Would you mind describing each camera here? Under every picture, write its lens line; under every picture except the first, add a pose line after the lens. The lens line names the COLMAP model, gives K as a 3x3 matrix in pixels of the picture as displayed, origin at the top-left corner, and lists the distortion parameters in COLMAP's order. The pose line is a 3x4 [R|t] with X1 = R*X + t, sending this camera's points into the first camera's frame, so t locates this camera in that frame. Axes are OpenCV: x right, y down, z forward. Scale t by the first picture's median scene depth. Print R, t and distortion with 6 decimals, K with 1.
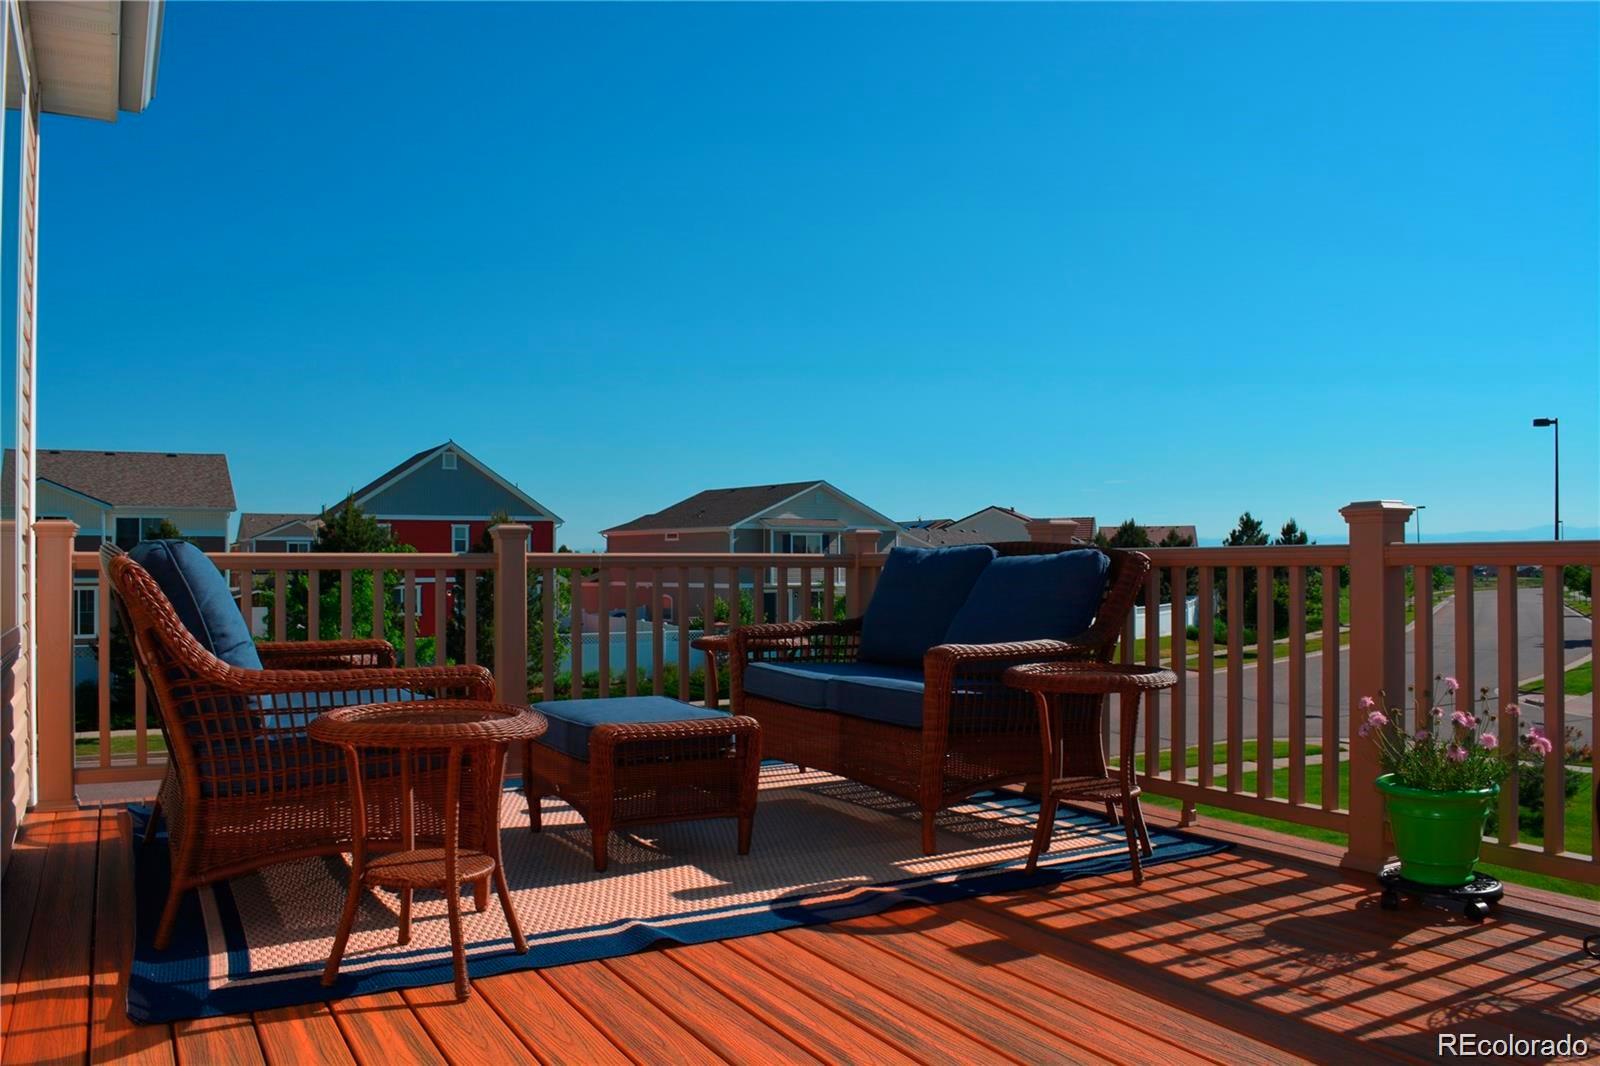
lens RADIAL K [[1261.7, 0, 804.3], [0, 1261.7, 534.1], [0, 0, 1]] dist [-0.088428, 0.017936]
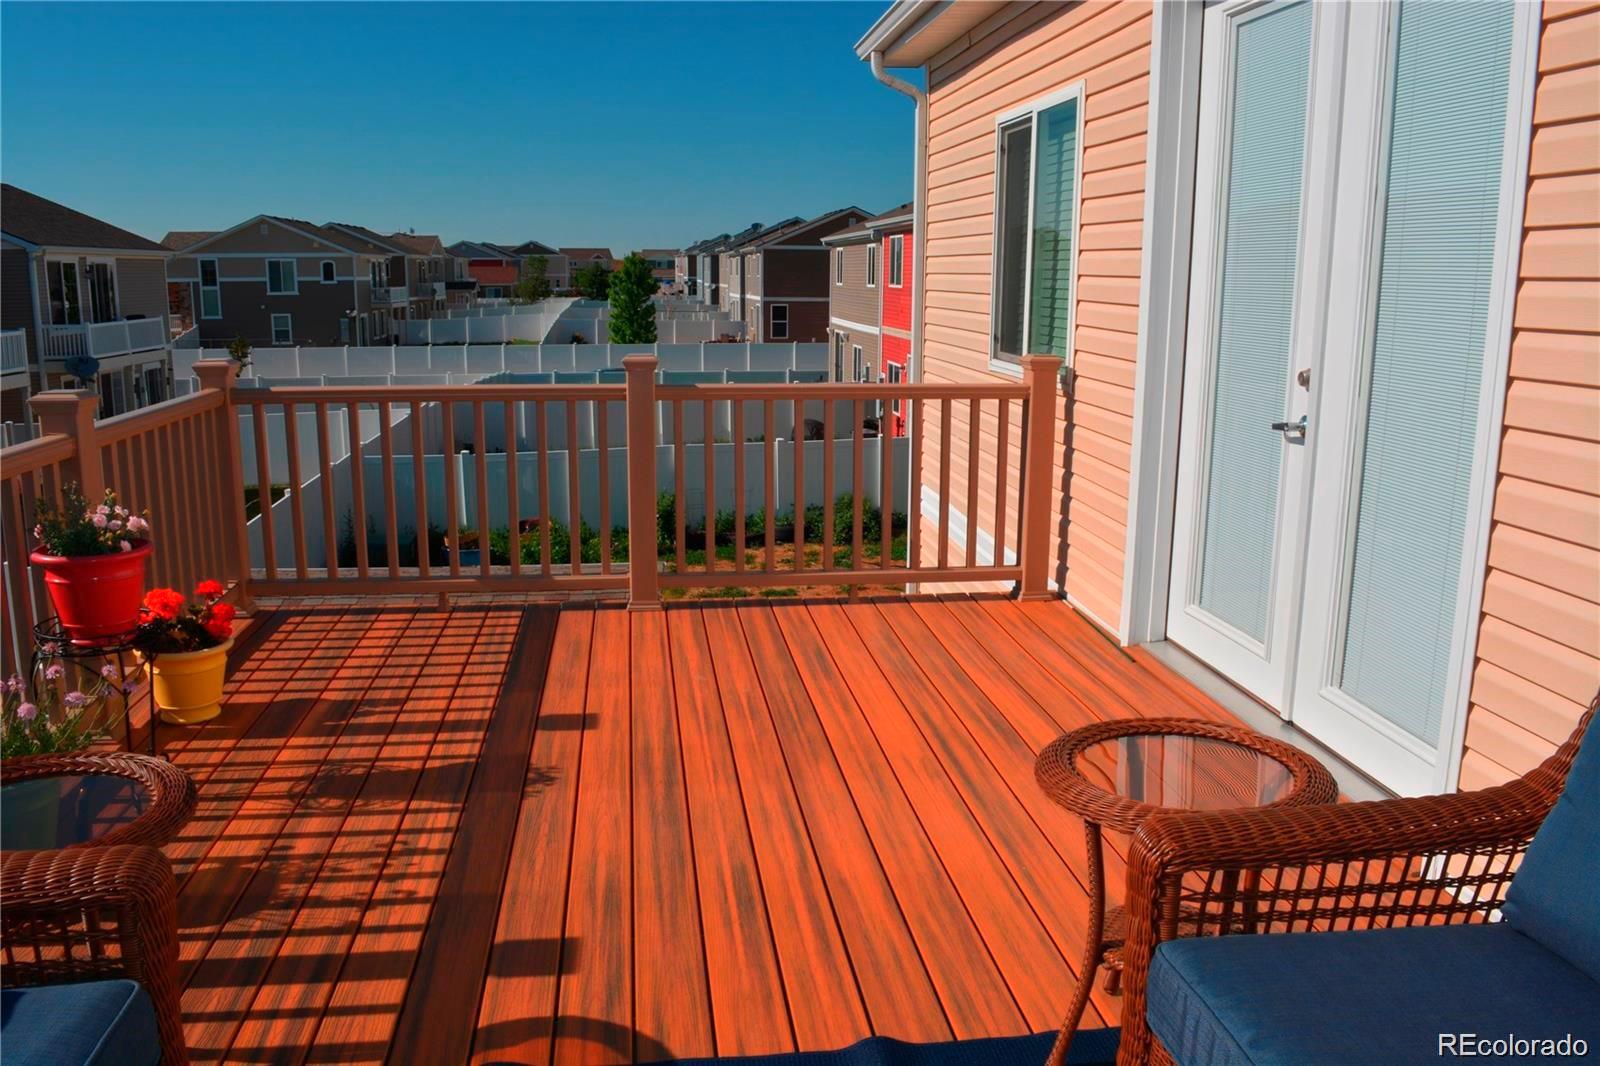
lens RADIAL K [[1261.7, 0, 802.7], [0, 1261.7, 535.3], [0, 0, 1]] dist [-0.088428, 0.017936]
pose [[-0.931612, -0.079252, 0.354708, -0.290160], [-0.015714, 0.983807, 0.178541, -0.116930], [-0.363114, 0.160757, -0.917772, 1.506839]]
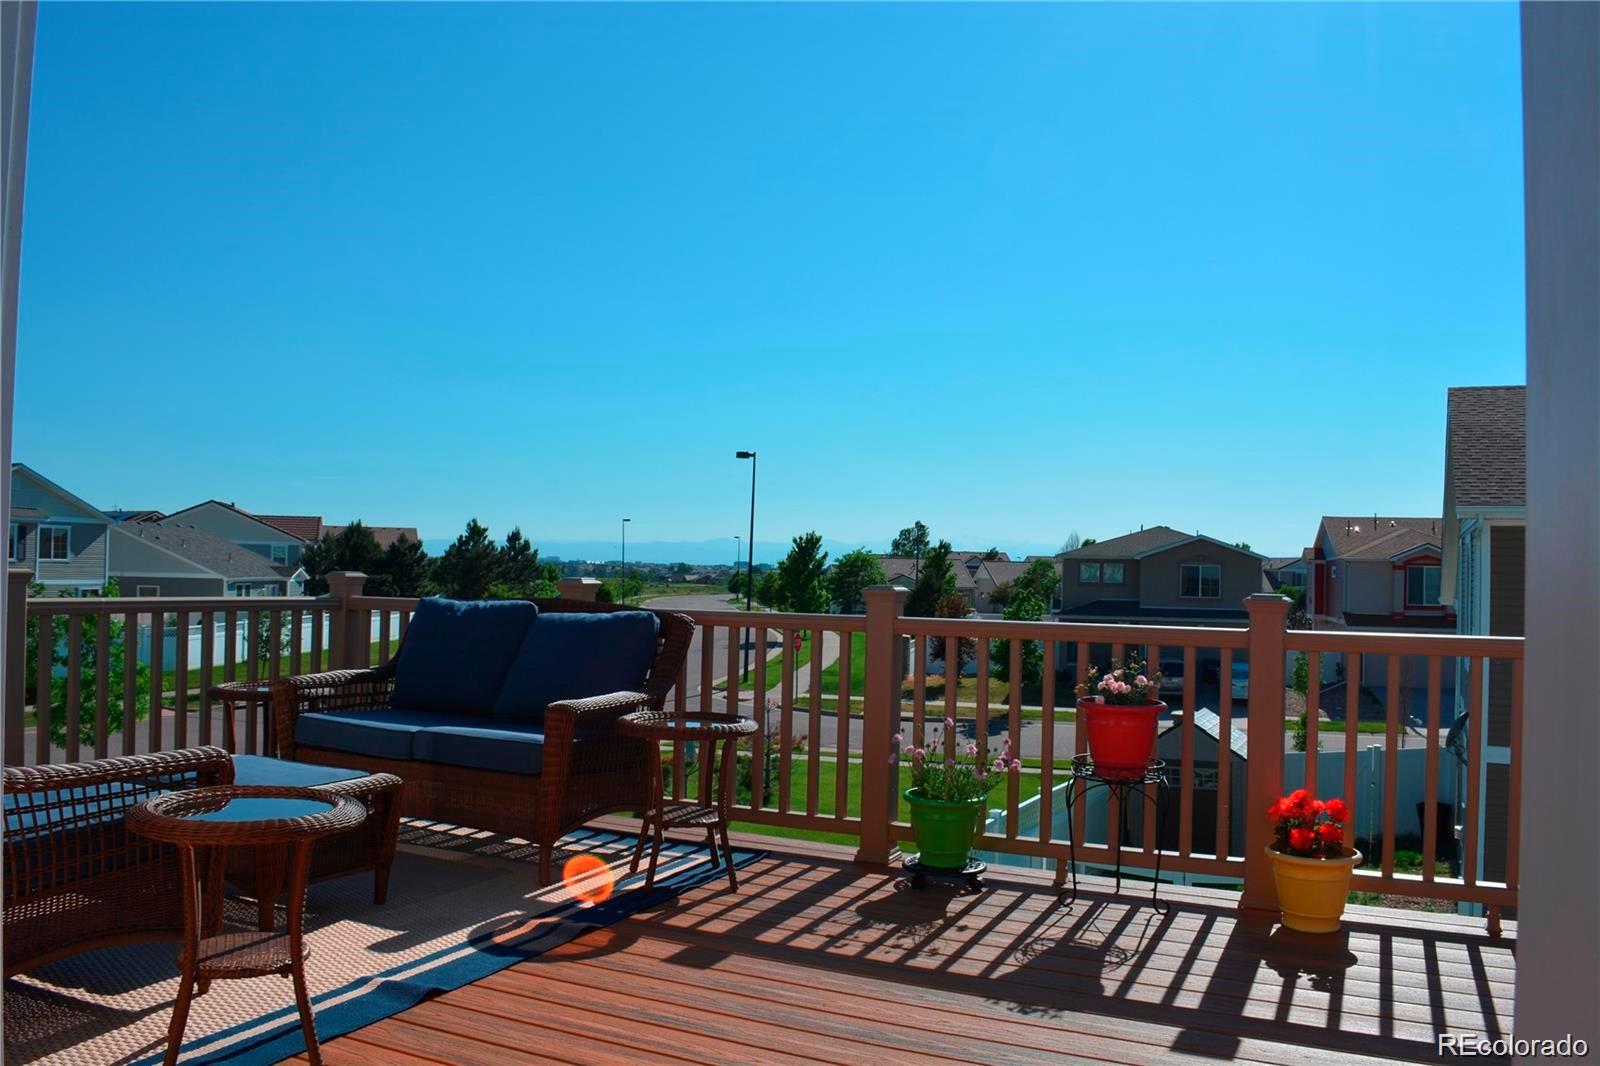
lens RADIAL K [[1261.7, 0, 798.3], [0, 1261.7, 536.6], [0, 0, 1]] dist [-0.088428, 0.017936]
pose [[0.820013, 0.036910, 0.571154, -0.435445], [-0.038111, 0.999225, -0.009857, -0.068670], [-0.571075, -0.013684, 0.820784, -0.069059]]
